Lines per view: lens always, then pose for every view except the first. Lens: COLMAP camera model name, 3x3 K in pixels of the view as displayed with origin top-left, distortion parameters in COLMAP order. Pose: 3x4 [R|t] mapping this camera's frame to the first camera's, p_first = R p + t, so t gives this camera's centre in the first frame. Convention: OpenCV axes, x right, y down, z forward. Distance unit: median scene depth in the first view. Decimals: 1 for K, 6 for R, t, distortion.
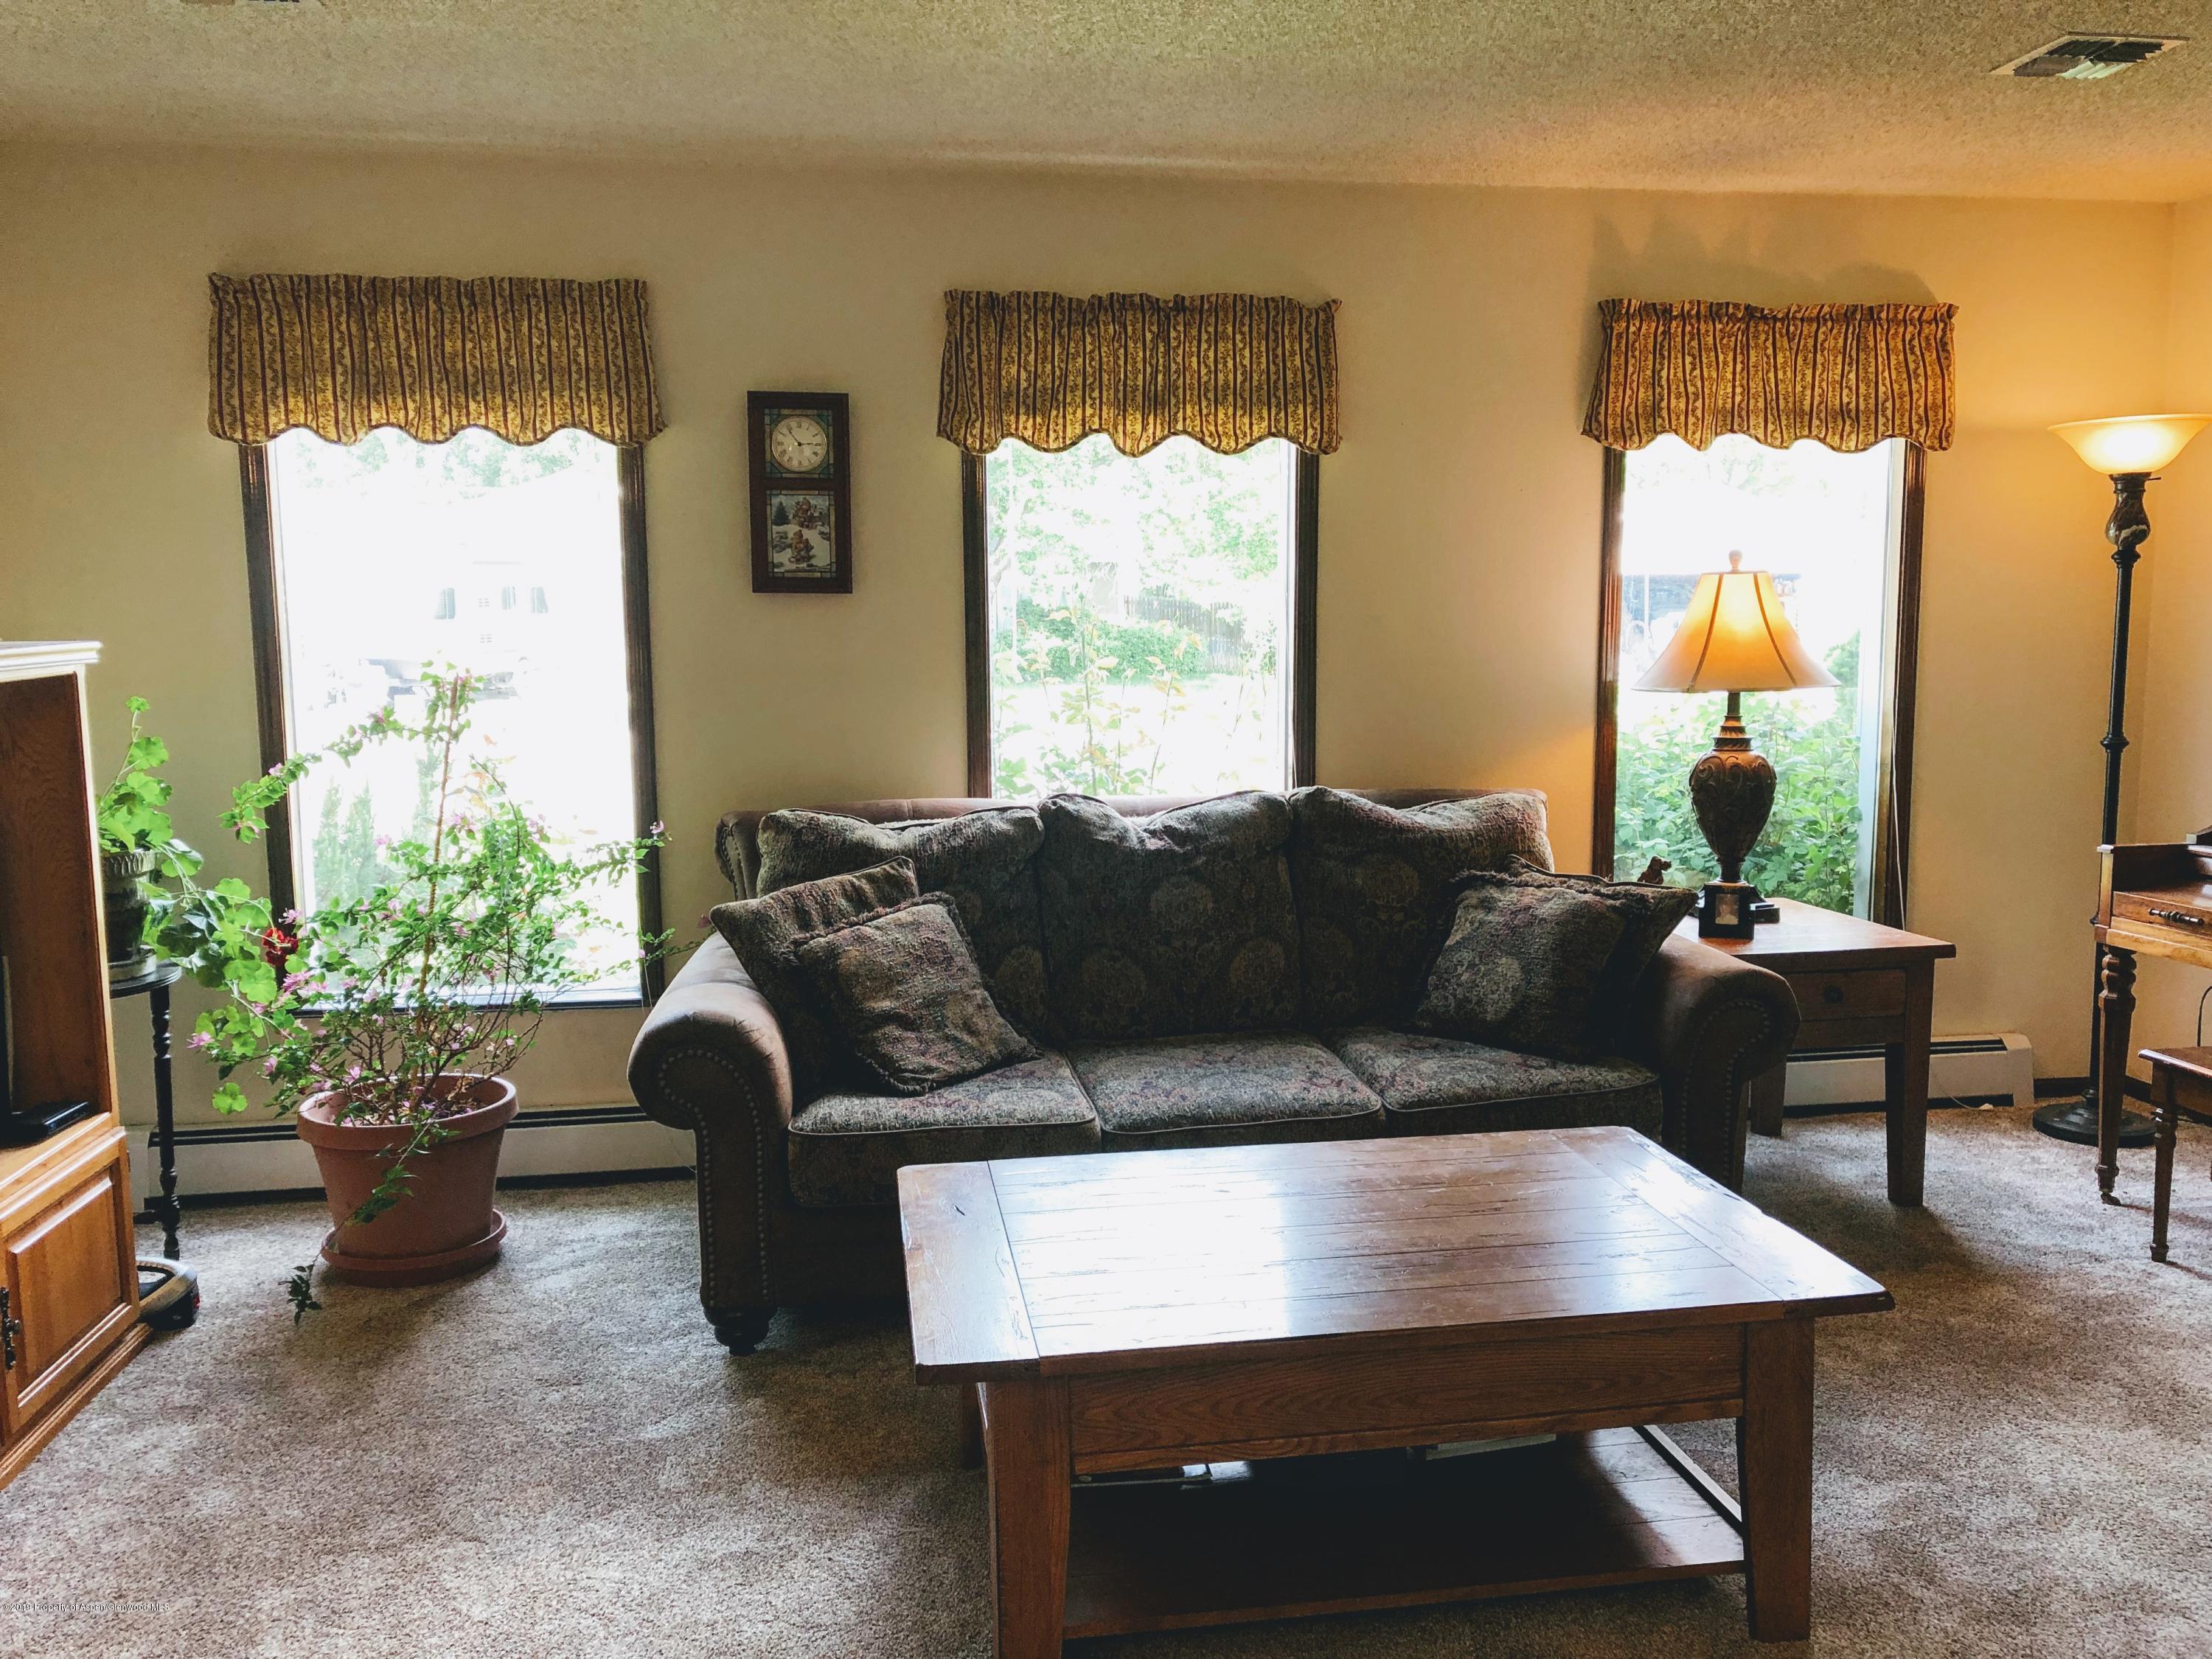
lens RADIAL K [[1801.8, 0, 1106.0], [0, 1801.8, 829.5], [0, 0, 1]] dist [0.069633, -0.128373]
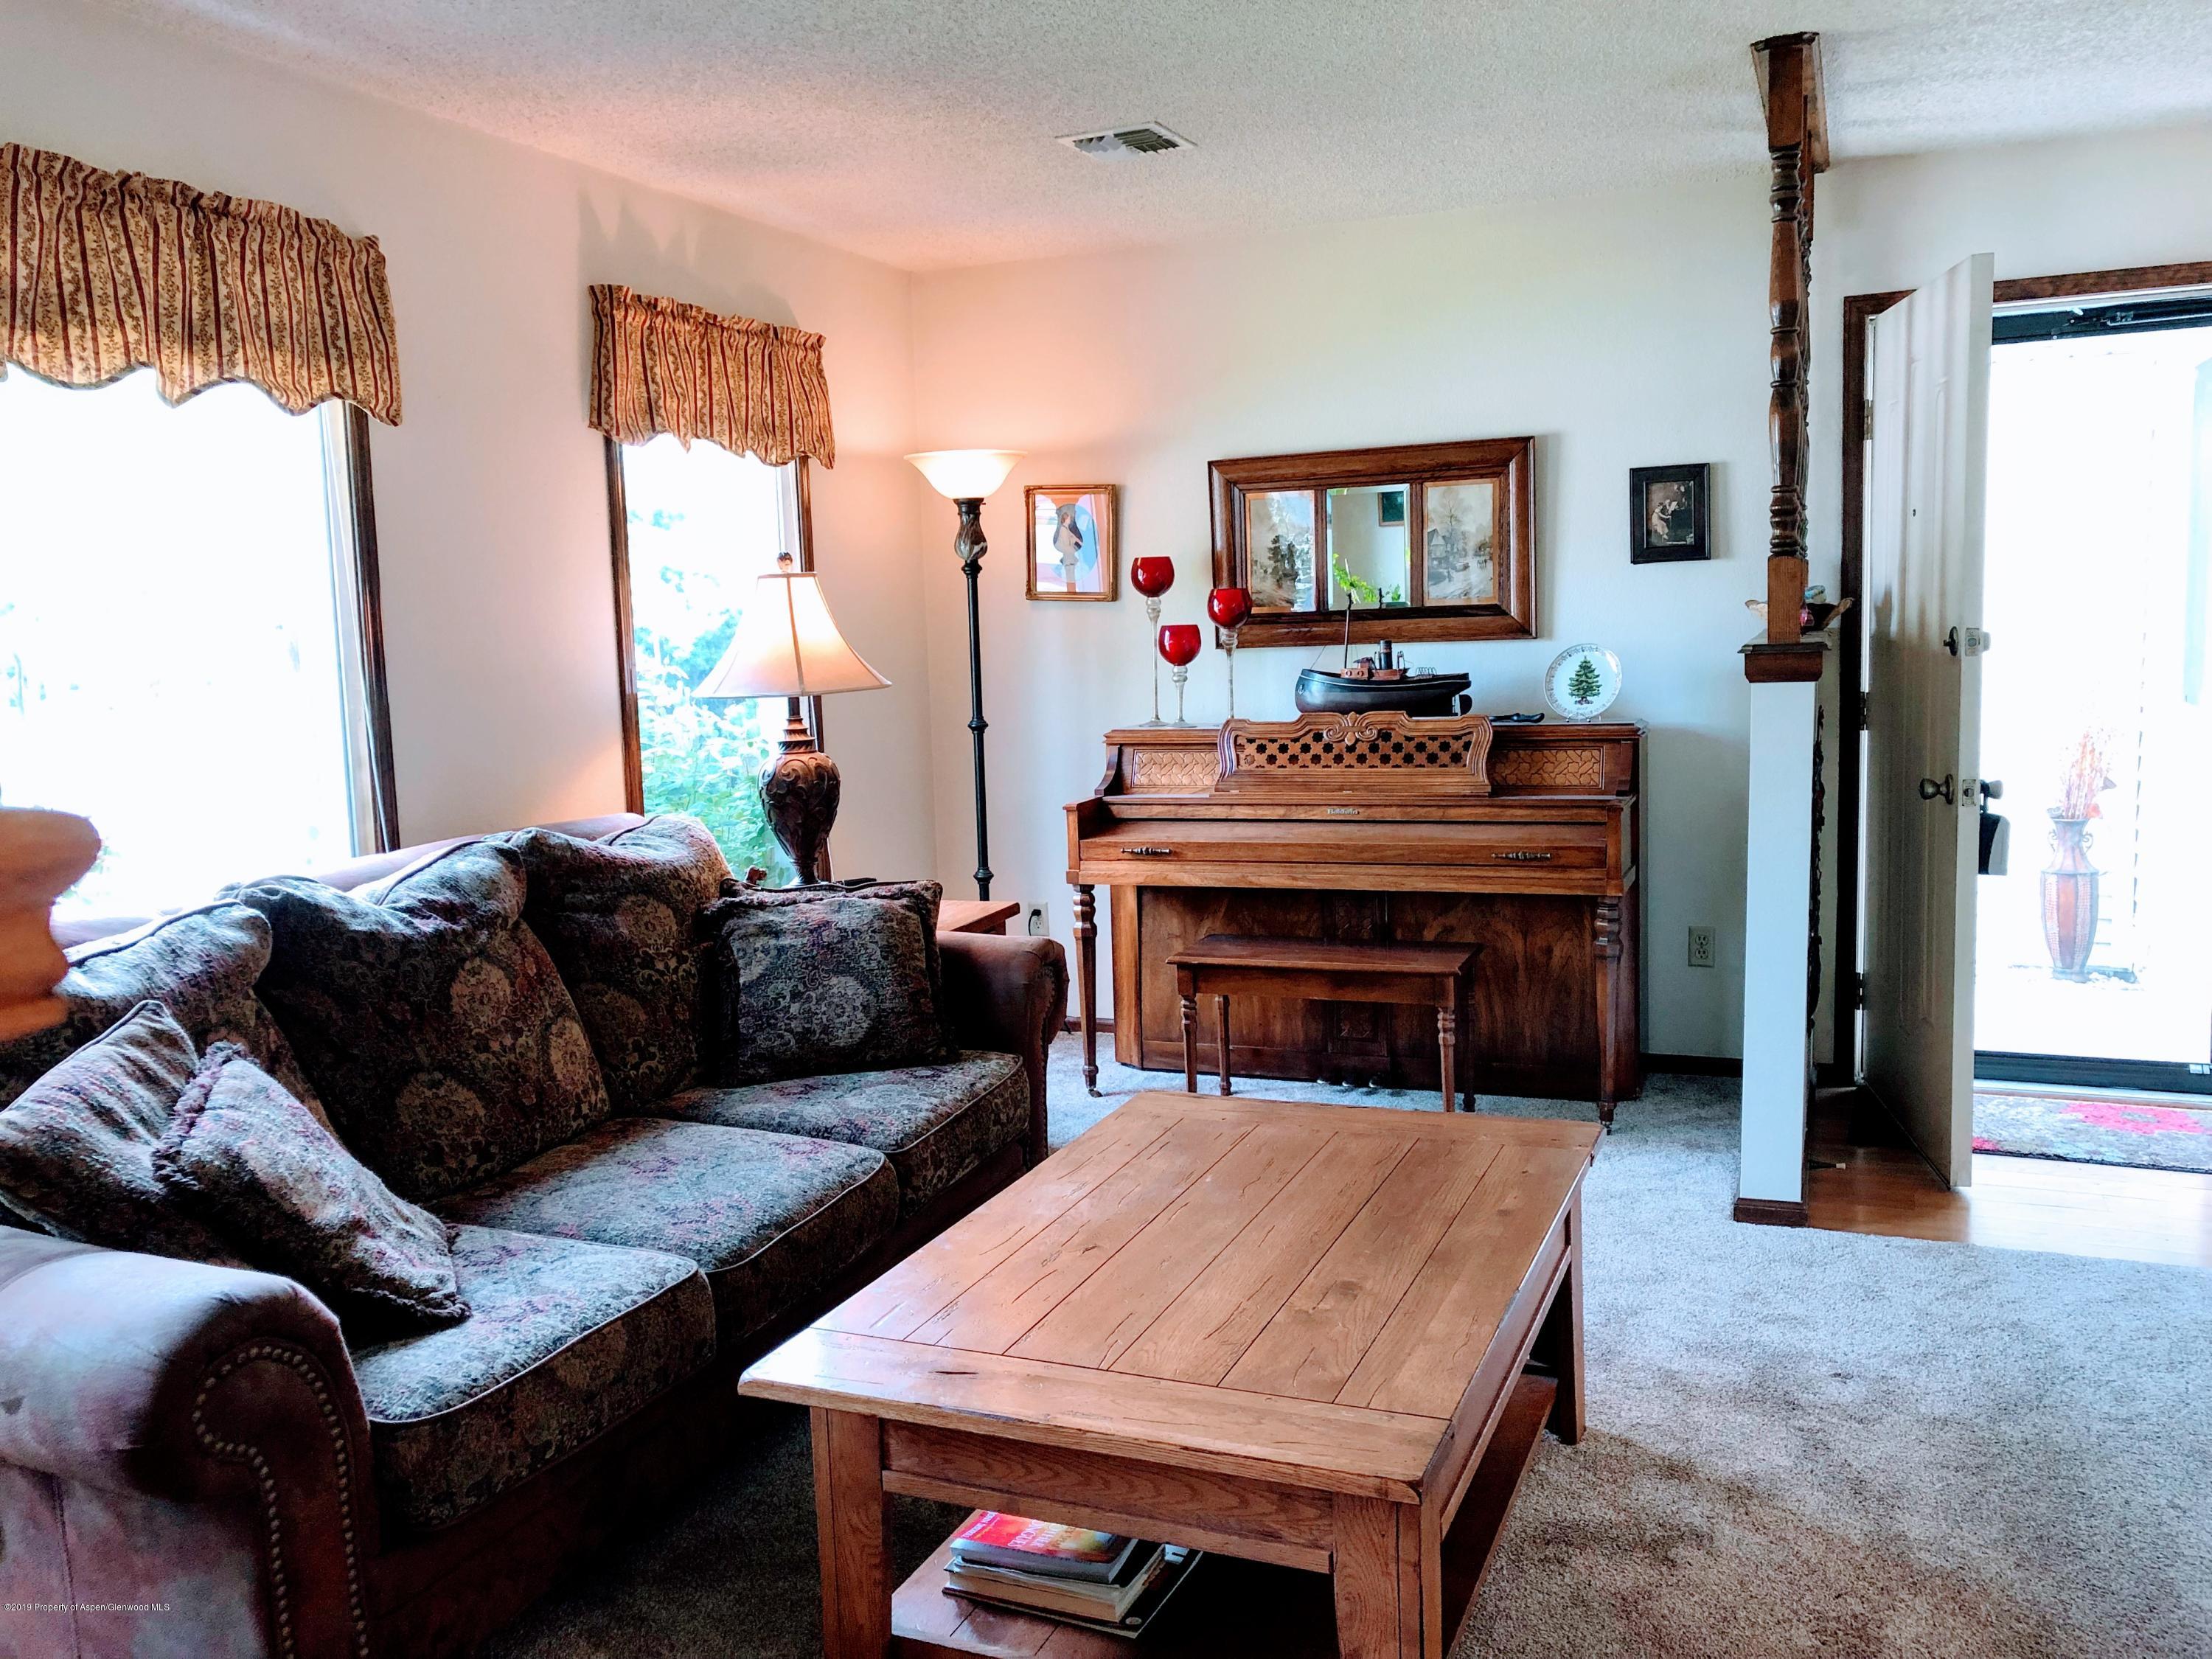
lens RADIAL K [[1807.4, 0, 1106.0], [0, 1807.4, 829.5], [0, 0, 1]] dist [-0.006566, 0.001275]
pose [[0.513306, -0.111687, 0.850907, -0.427054], [0.133011, 0.989868, 0.049688, -0.028541], [-0.847836, 0.087675, 0.522961, 0.337196]]
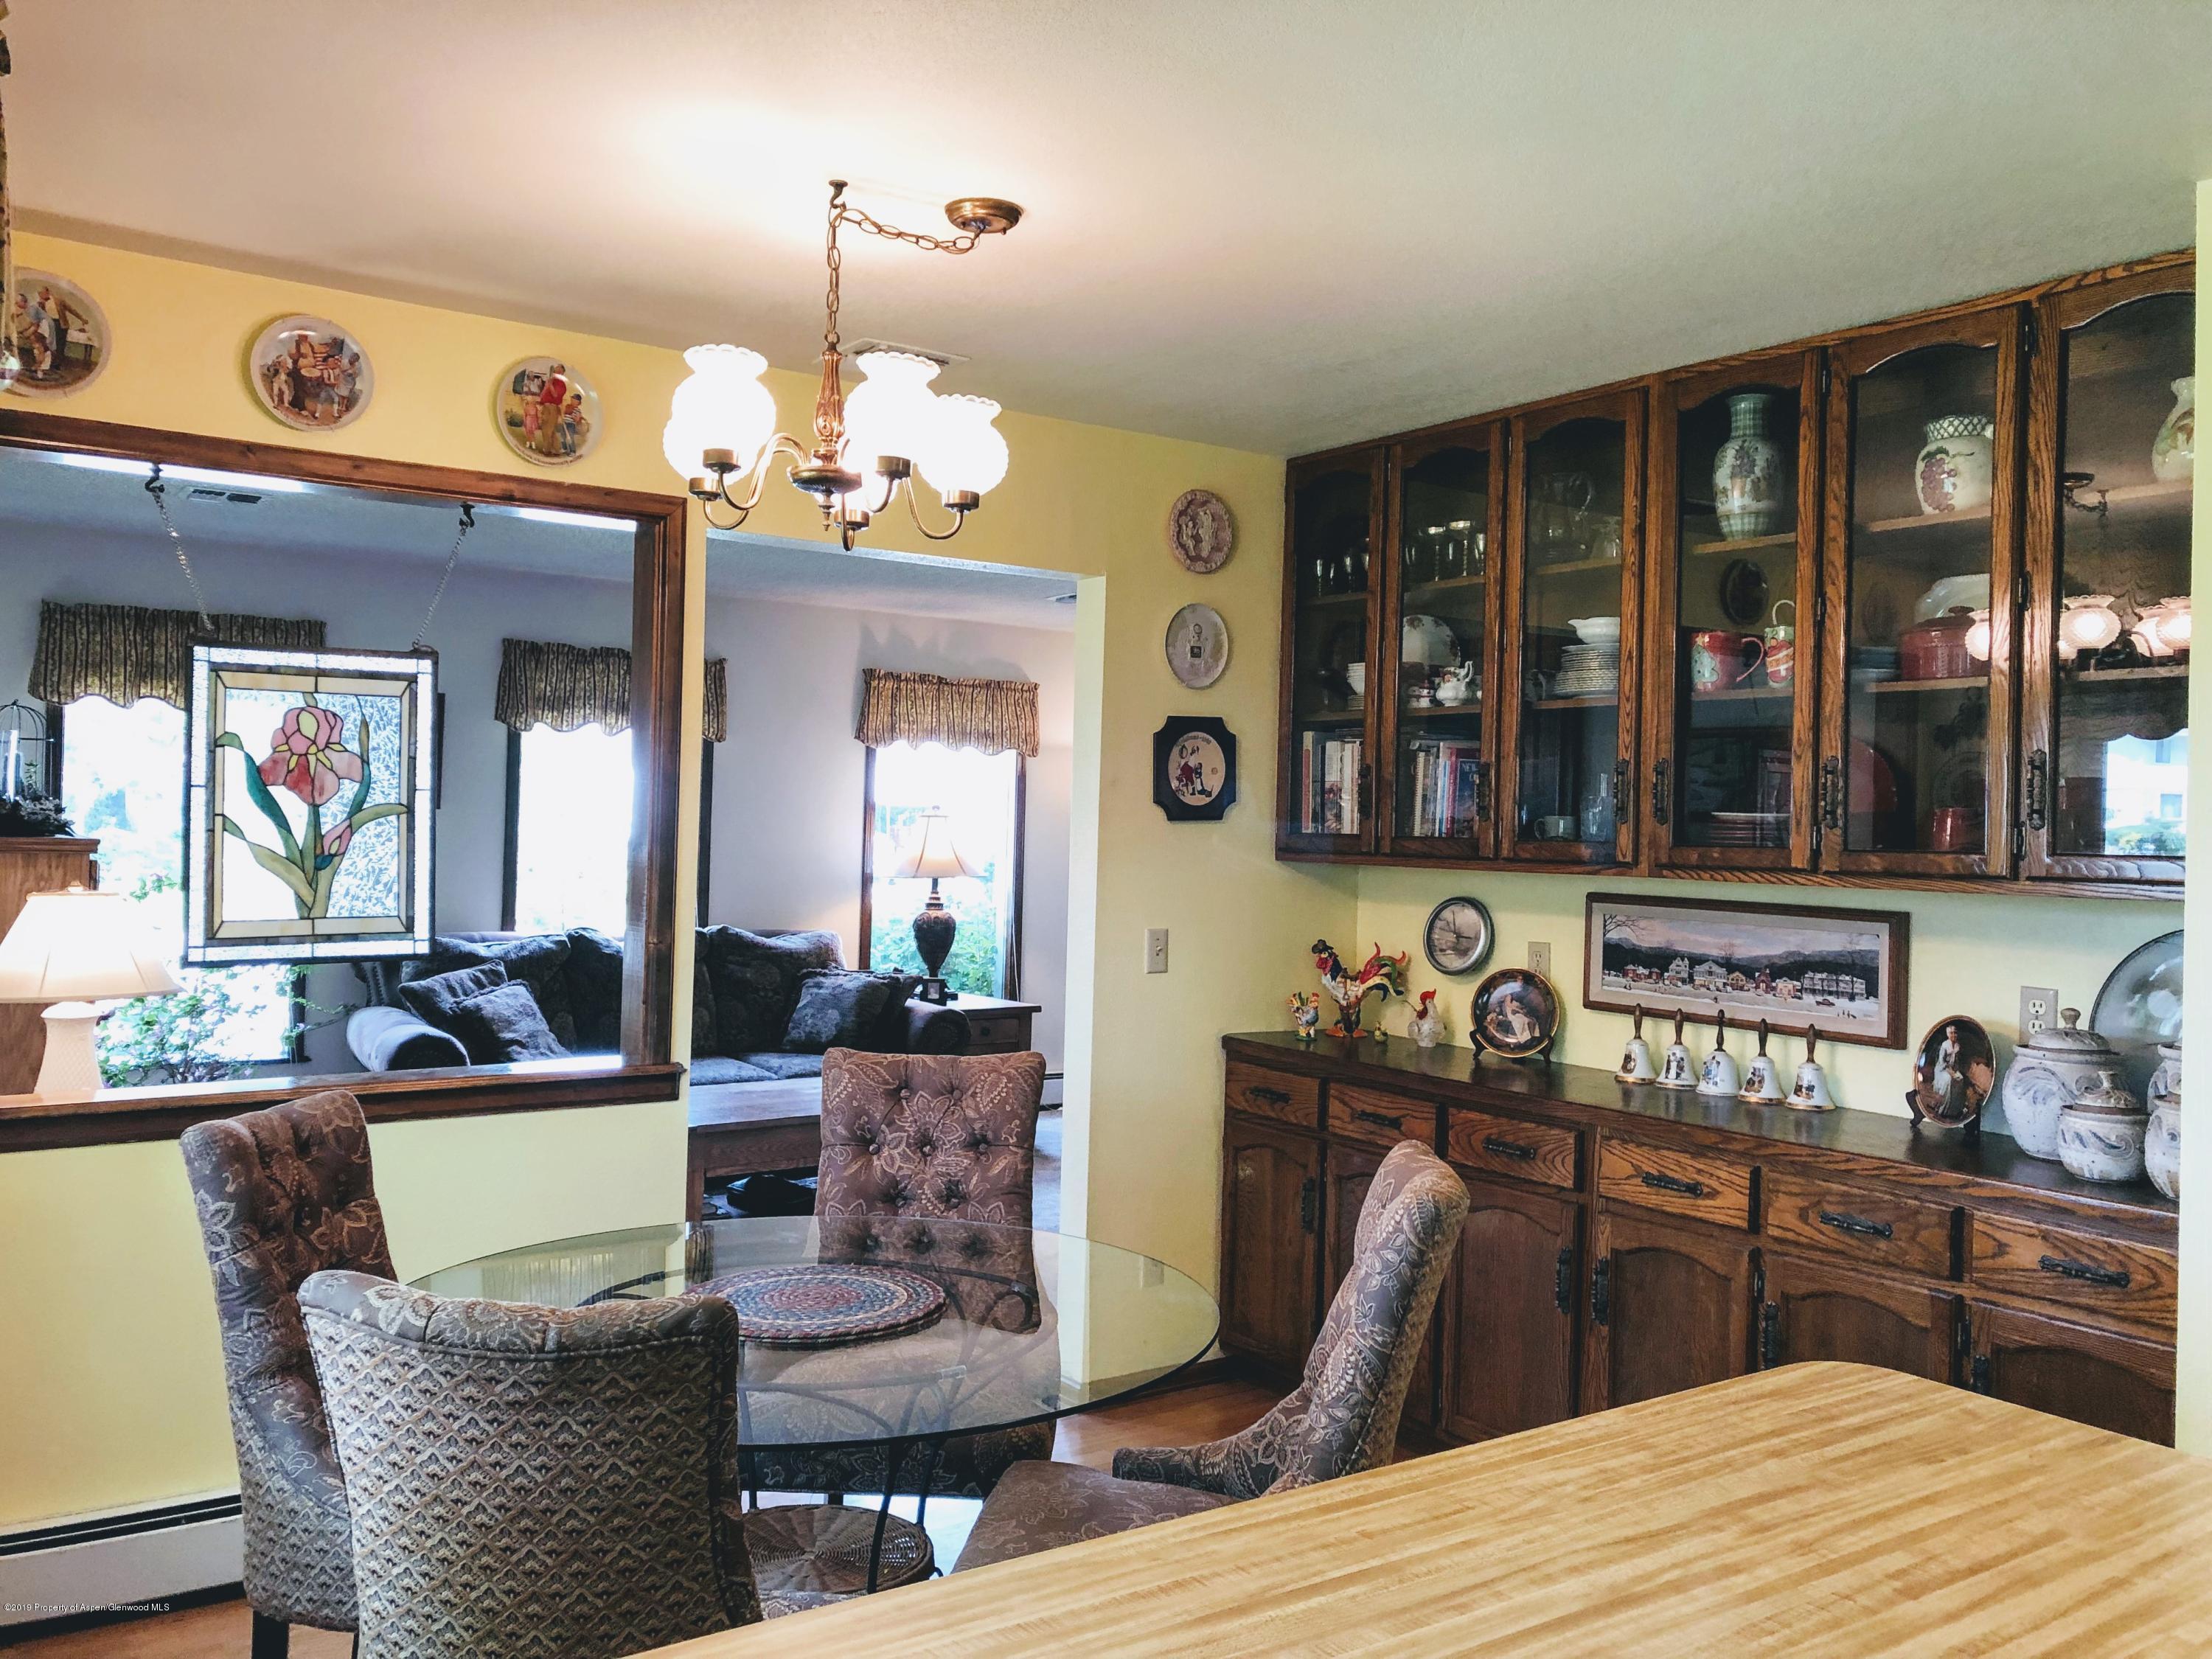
lens RADIAL K [[1801.8, 0, 1106.0], [0, 1801.8, 829.5], [0, 0, 1]] dist [0.069633, -0.128373]
pose [[0.898849, 0.032847, 0.437026, -0.321389], [0.017706, 0.993651, -0.111100, 0.086112], [-0.437901, 0.107601, 0.892561, -0.772861]]
